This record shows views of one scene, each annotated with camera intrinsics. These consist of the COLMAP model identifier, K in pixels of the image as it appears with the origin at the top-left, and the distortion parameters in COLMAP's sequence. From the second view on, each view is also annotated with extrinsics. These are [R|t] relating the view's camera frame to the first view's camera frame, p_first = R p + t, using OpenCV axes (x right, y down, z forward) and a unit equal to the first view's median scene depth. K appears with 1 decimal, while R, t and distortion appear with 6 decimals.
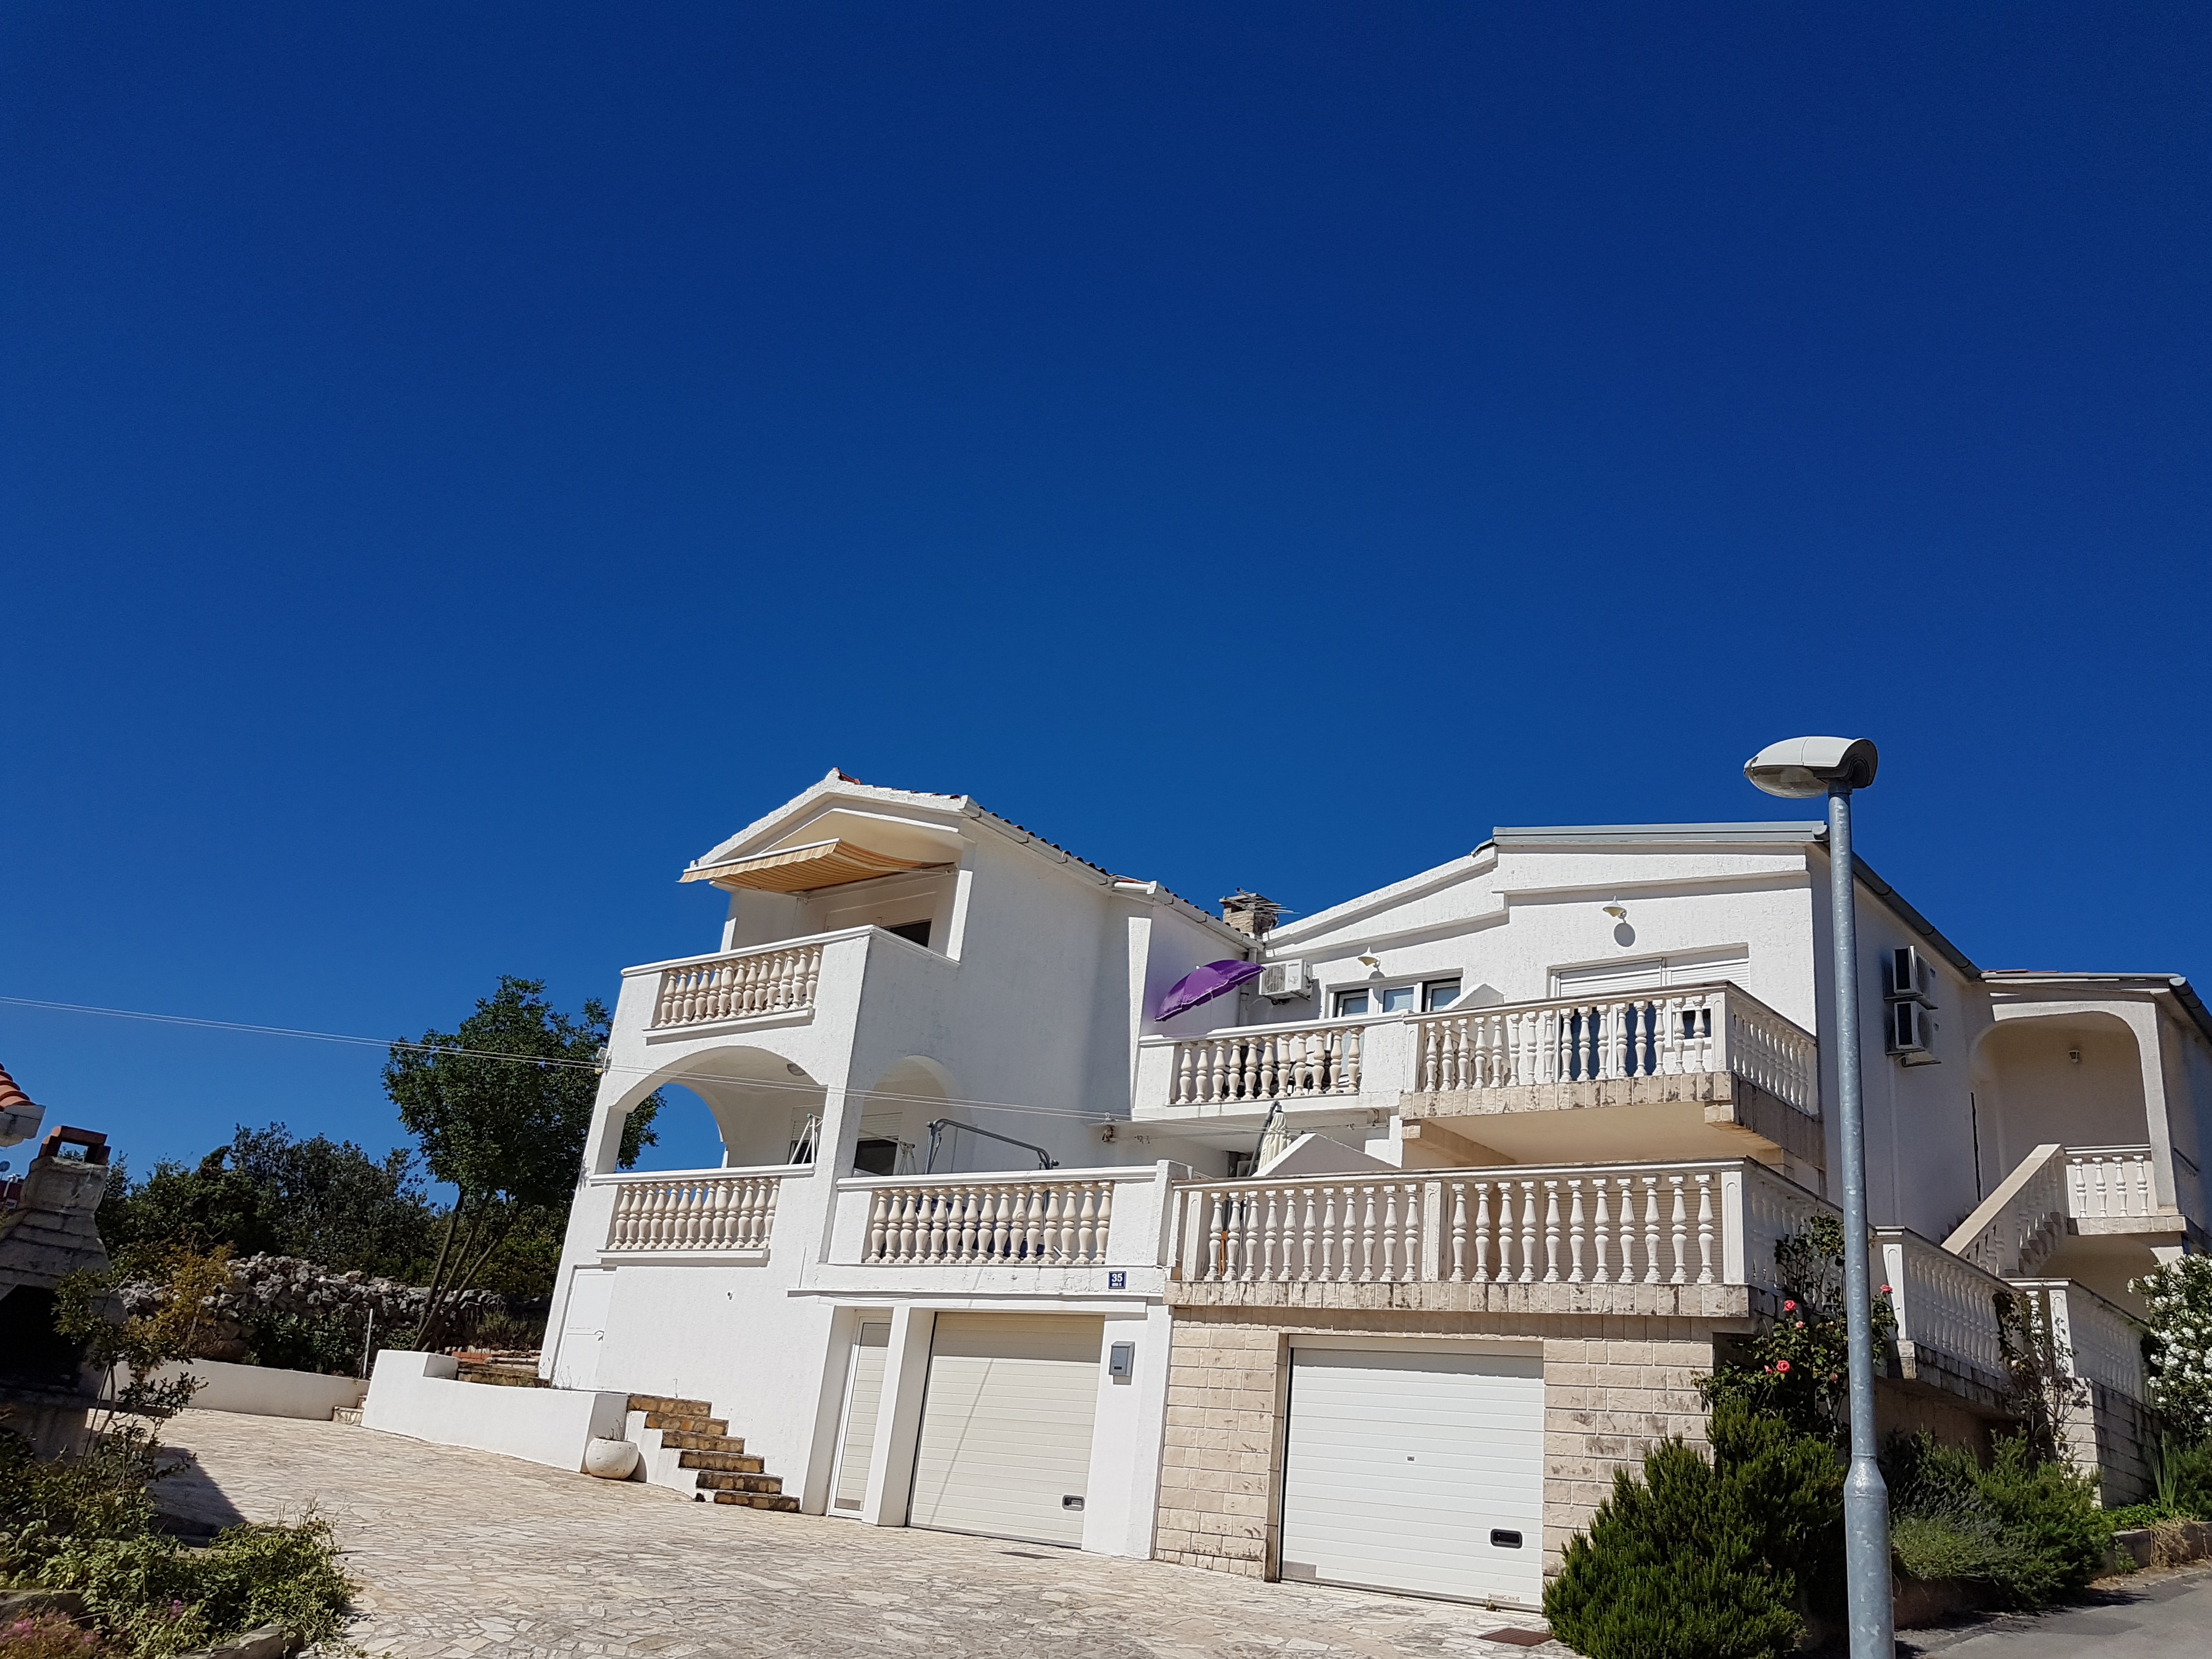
lens RADIAL K [[1694.3, 0, 1110.0], [0, 1694.3, 833.7], [0, 0, 1]] dist [0.071340, -0.068578]
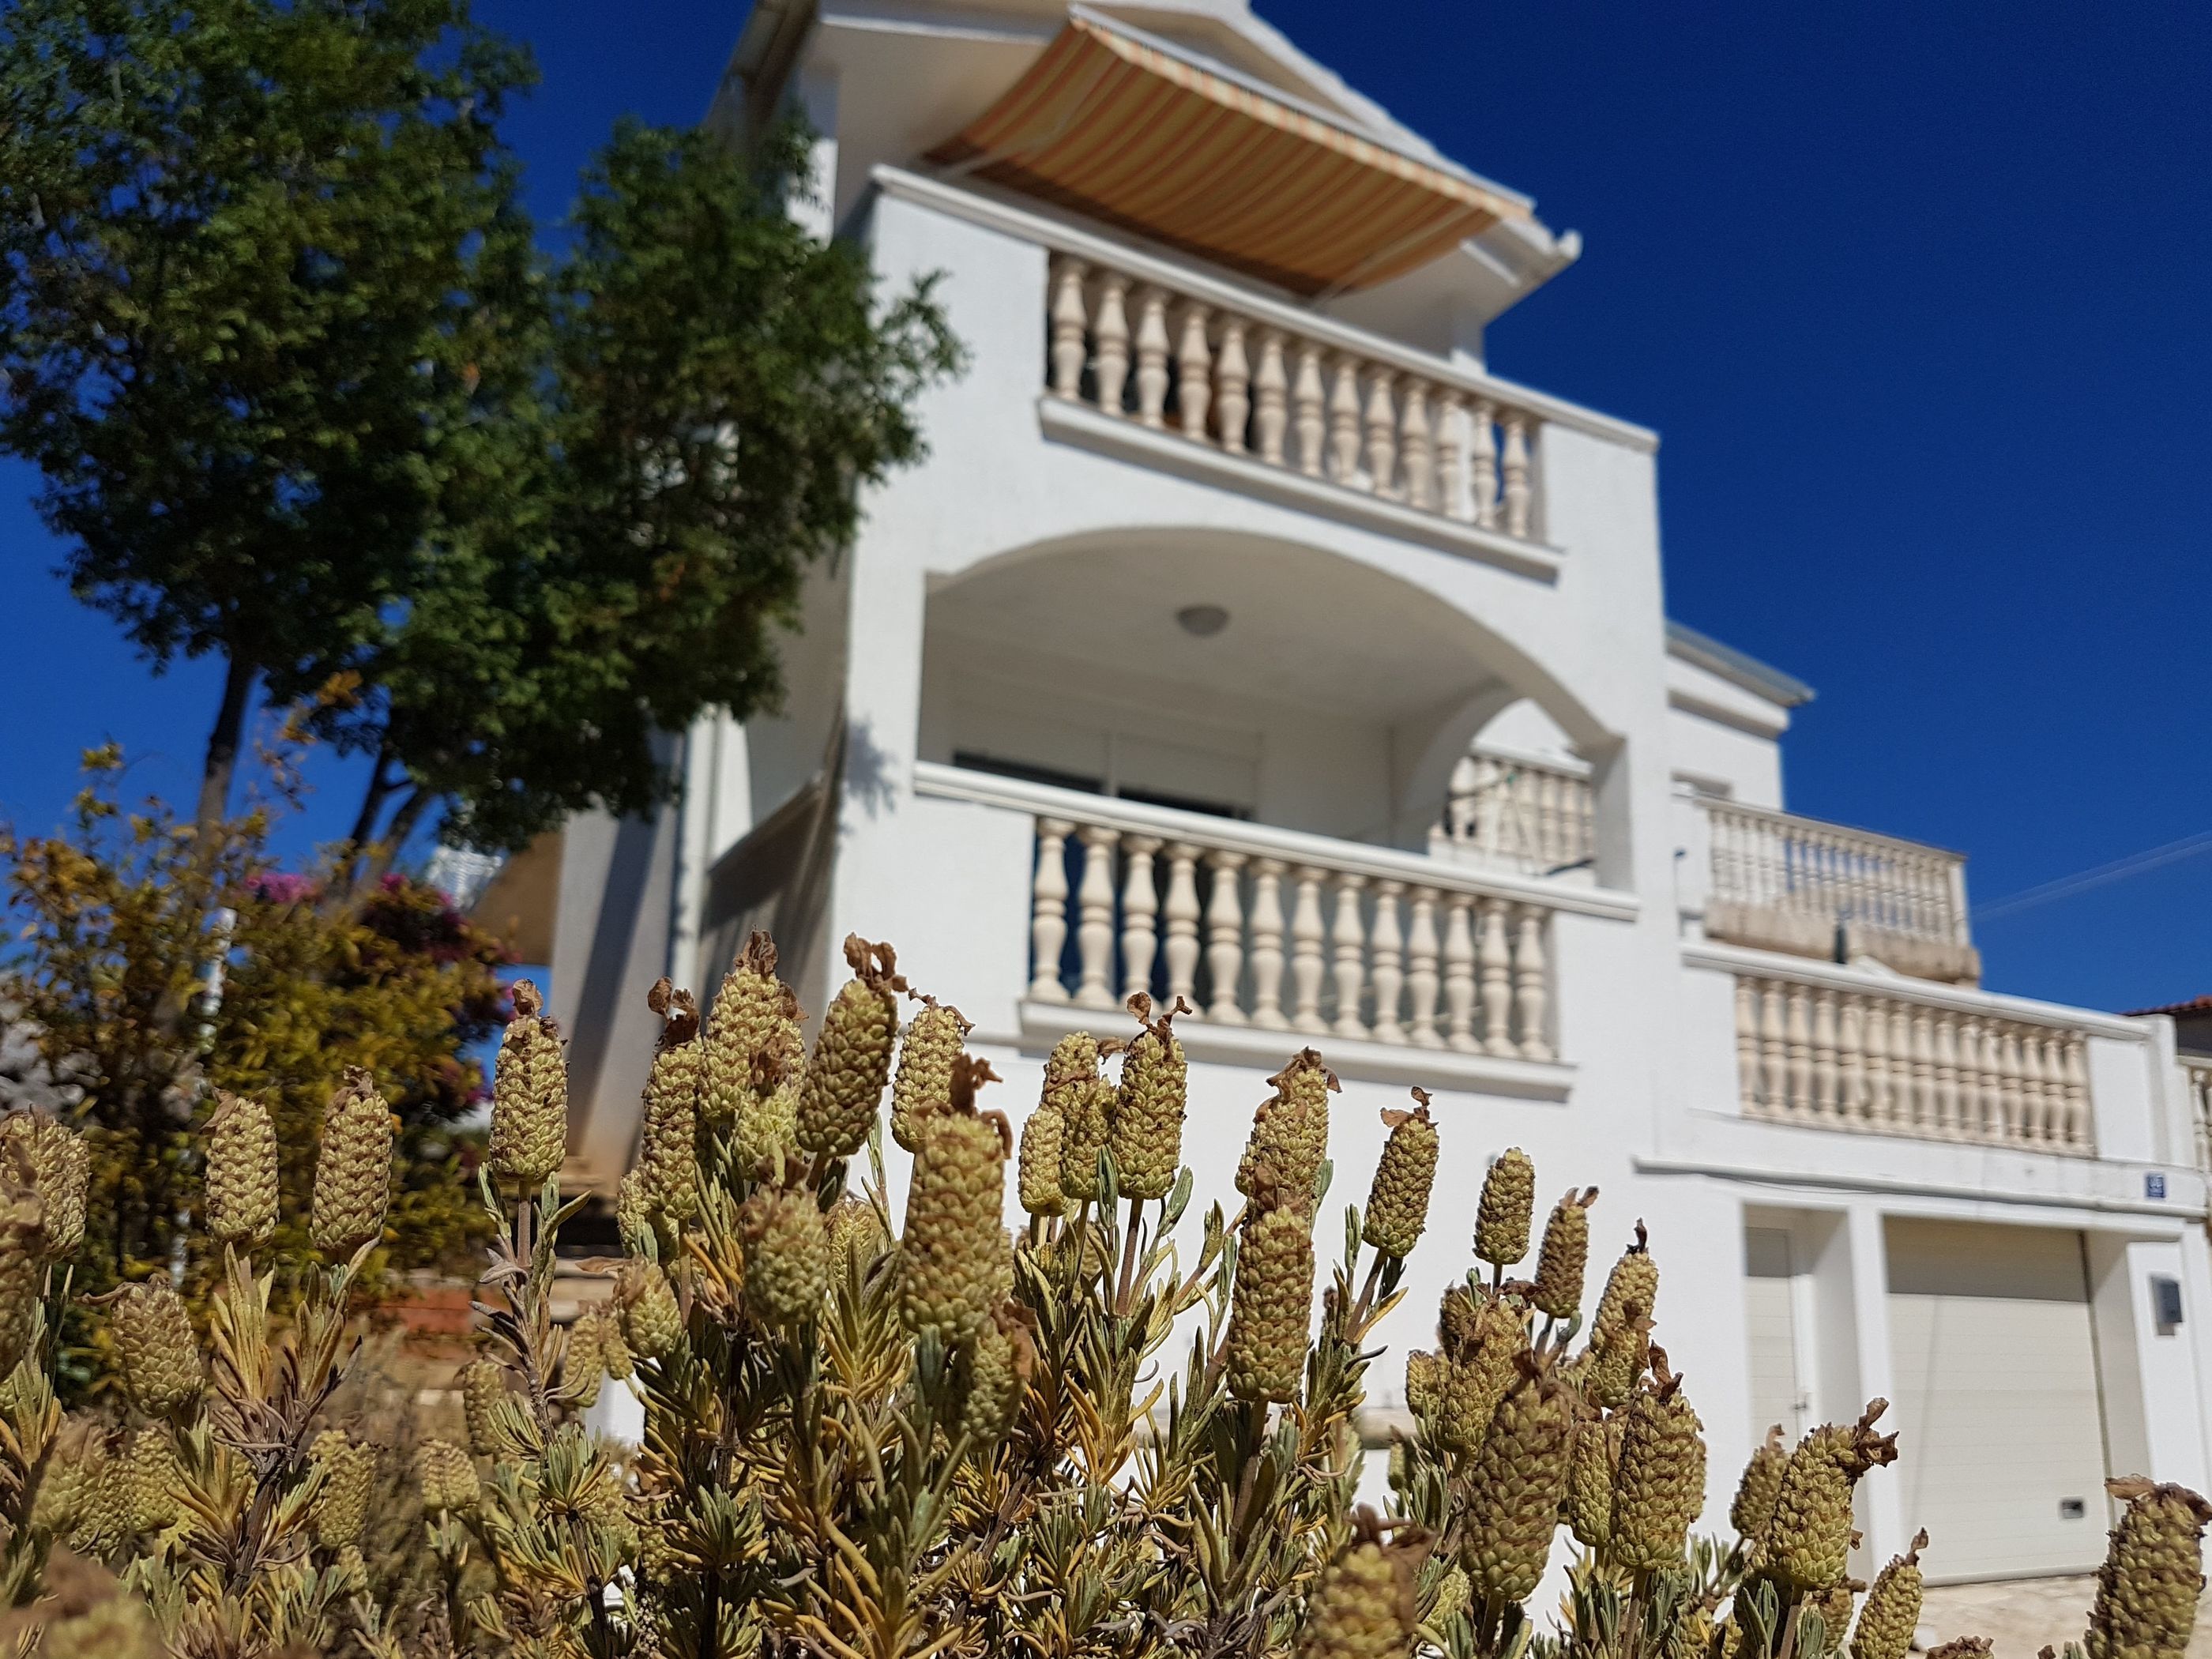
lens RADIAL K [[1694.3, 0, 1110.0], [0, 1694.3, 833.7], [0, 0, 1]] dist [0.071340, -0.068578]
pose [[0.375160, 0.142171, 0.915993, -0.638223], [-0.332762, 0.942957, -0.010068, 0.220023], [-0.865173, -0.301031, 0.401069, 0.900560]]
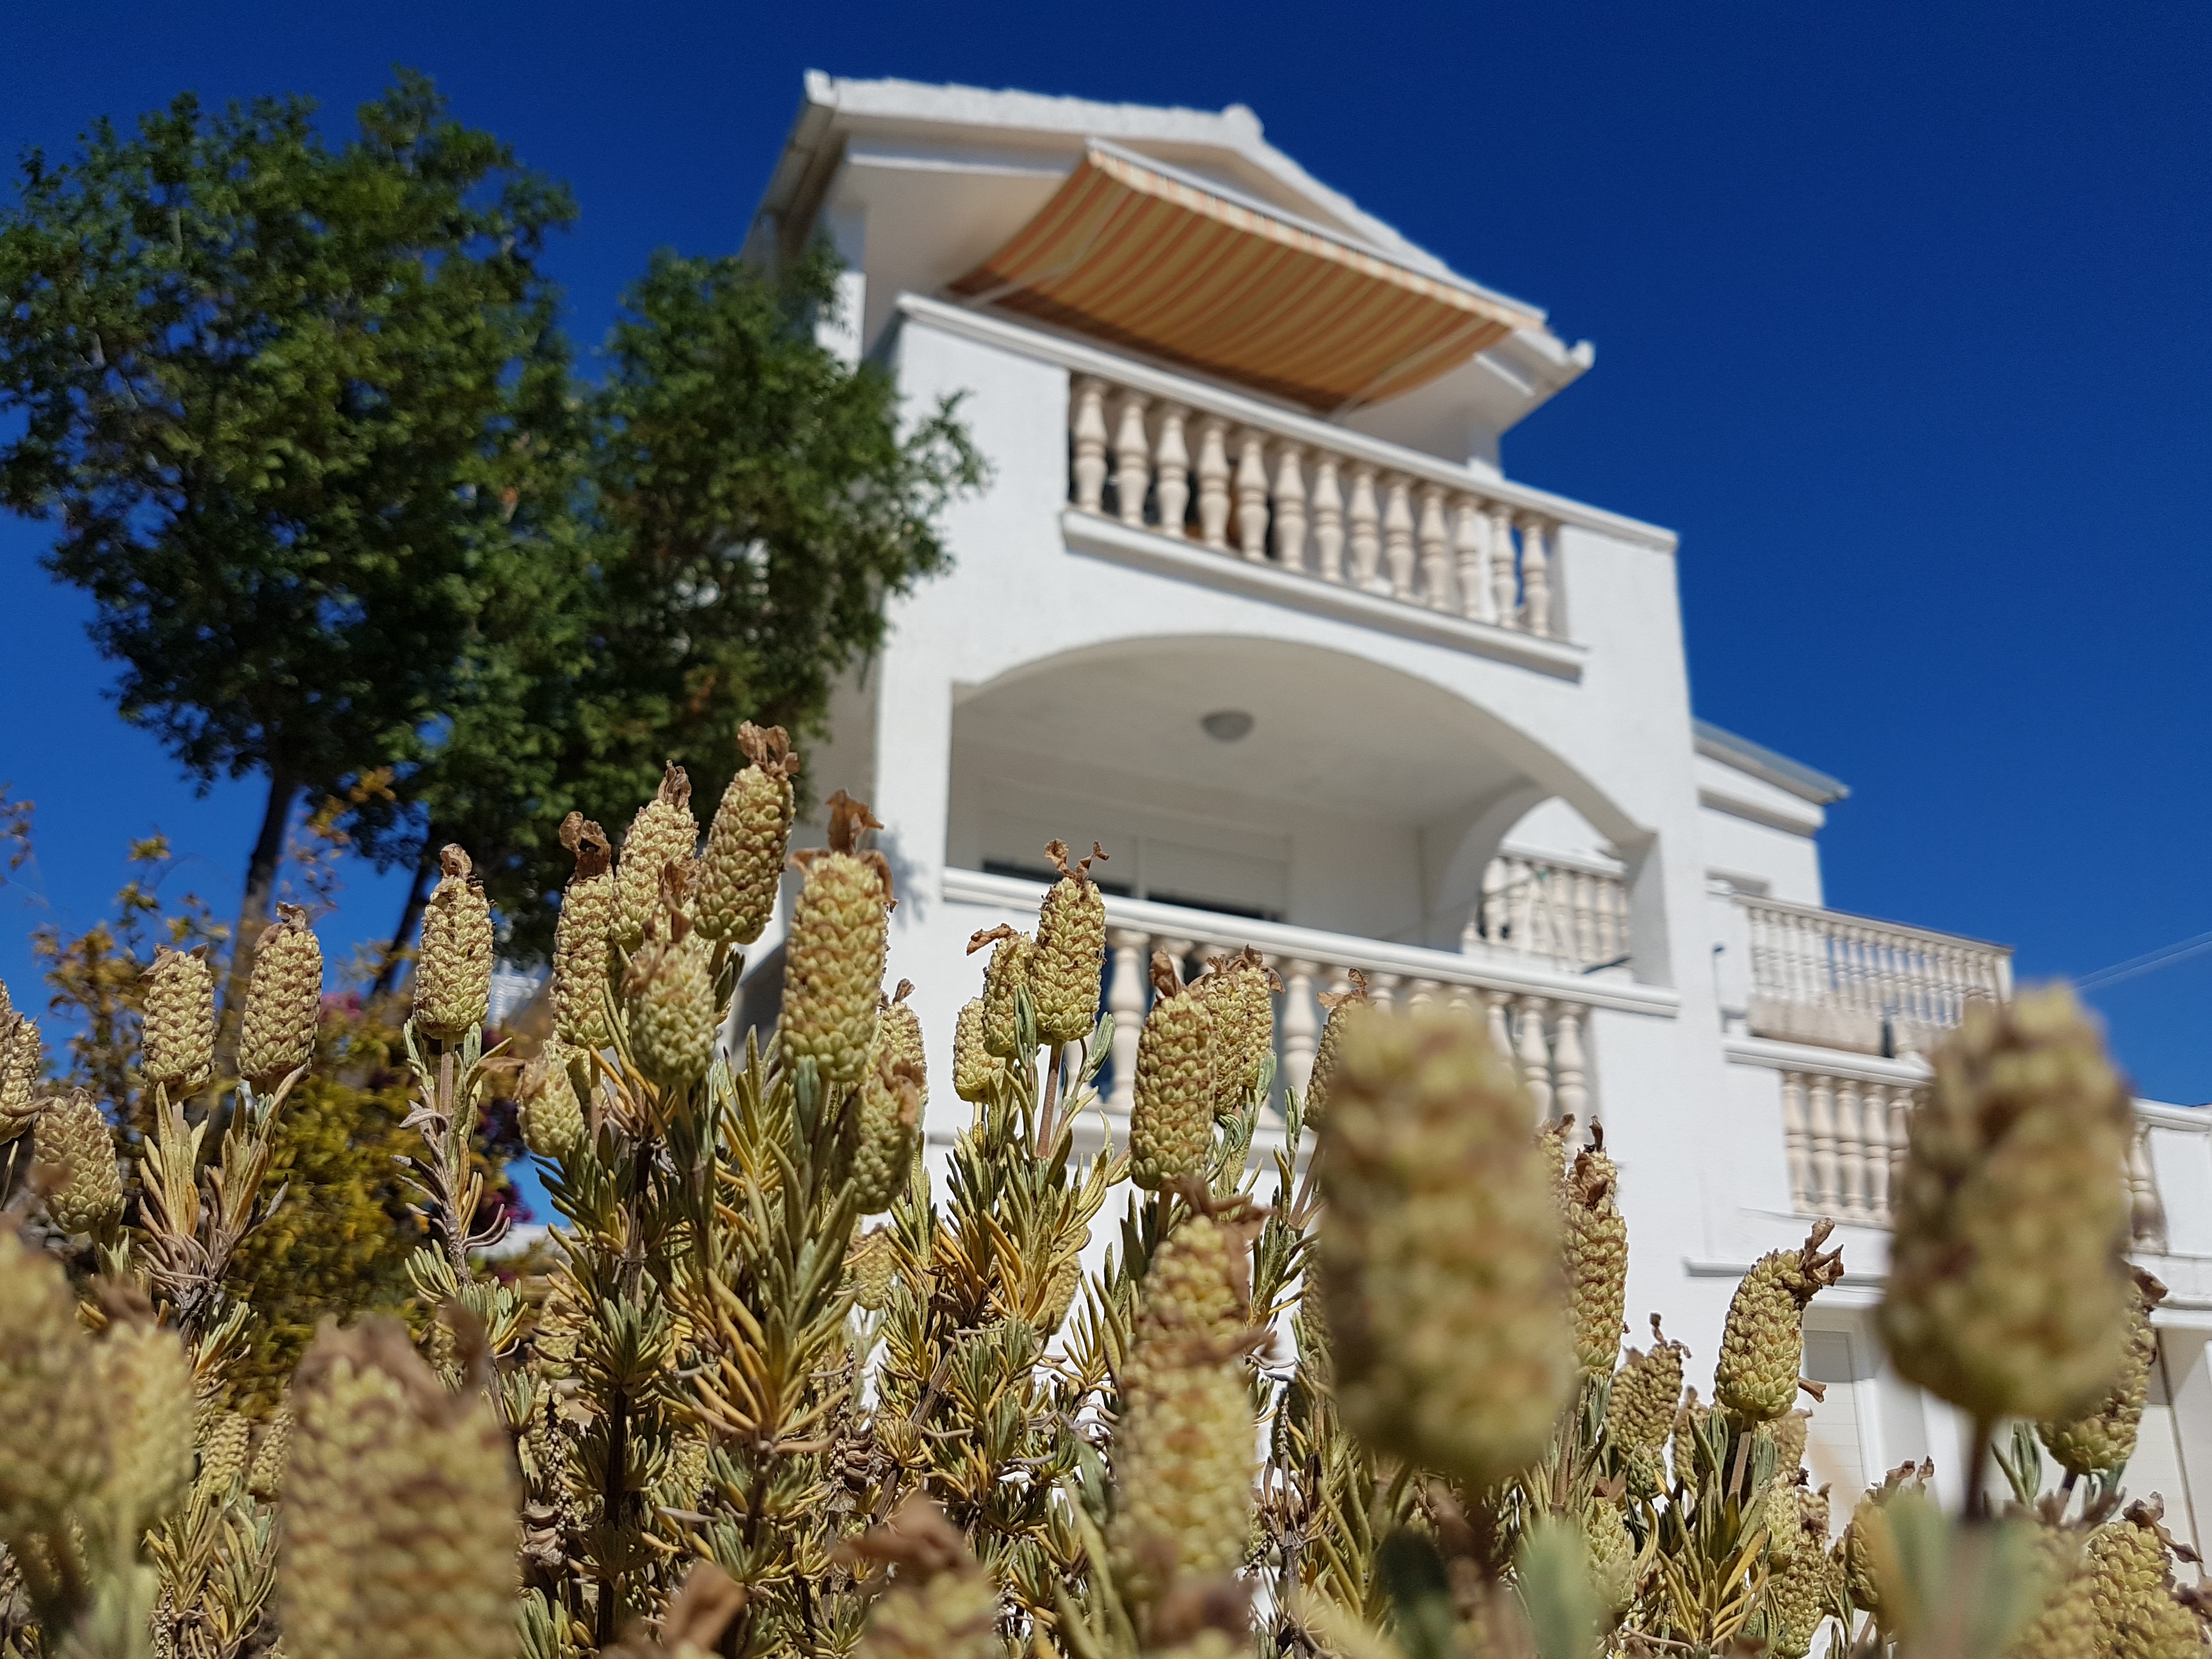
lens RADIAL K [[1694.3, 0, 1110.0], [0, 1694.3, 833.7], [0, 0, 1]] dist [0.071340, -0.068578]
pose [[0.401975, 0.211532, 0.890882, -0.635030], [-0.317176, 0.944881, -0.081240, 0.227699], [-0.858962, -0.249910, 0.446911, 0.894636]]
